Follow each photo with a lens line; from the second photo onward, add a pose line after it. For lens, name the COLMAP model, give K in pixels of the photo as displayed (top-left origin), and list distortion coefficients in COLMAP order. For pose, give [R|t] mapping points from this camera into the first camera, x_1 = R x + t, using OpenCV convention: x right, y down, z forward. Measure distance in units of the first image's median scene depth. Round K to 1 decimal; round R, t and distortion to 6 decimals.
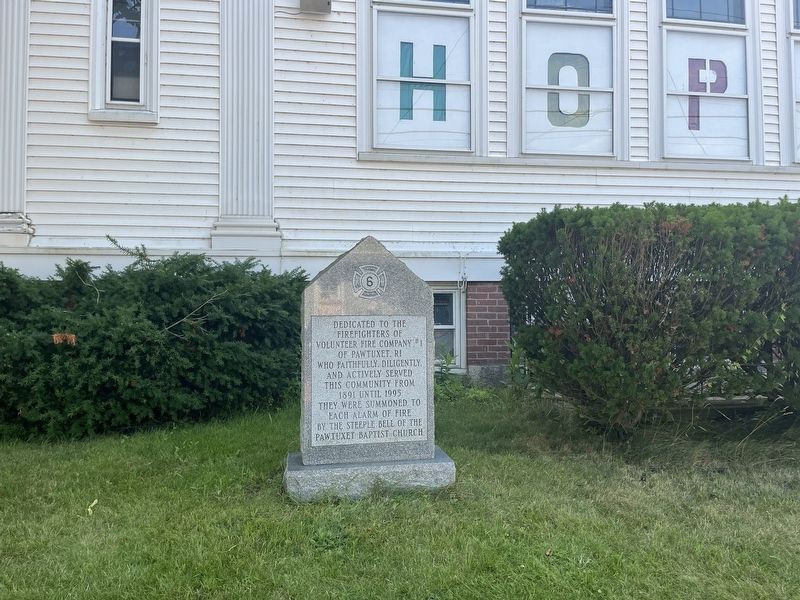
lens RADIAL K [[601.9, 0, 401.2], [0, 601.9, 296.1], [0, 0, 1]] dist [0.060194, -0.031953]
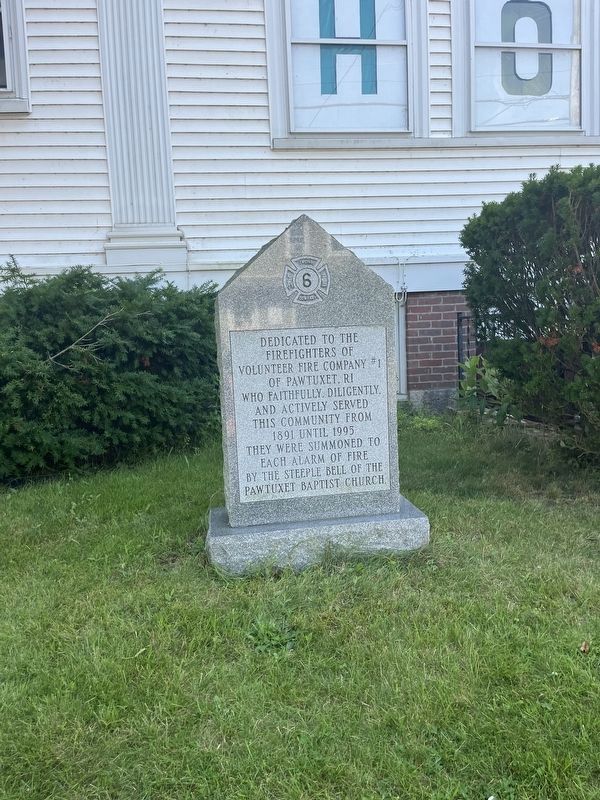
lens RADIAL K [[601.9, 0, 300.8], [0, 601.9, 403.4], [0, 0, 1]] dist [0.060194, -0.031953]
pose [[0.998901, -0.036811, -0.029005, -0.033100], [0.040292, 0.990647, 0.130365, 0.020676], [0.023935, -0.131390, 0.991042, 0.195447]]
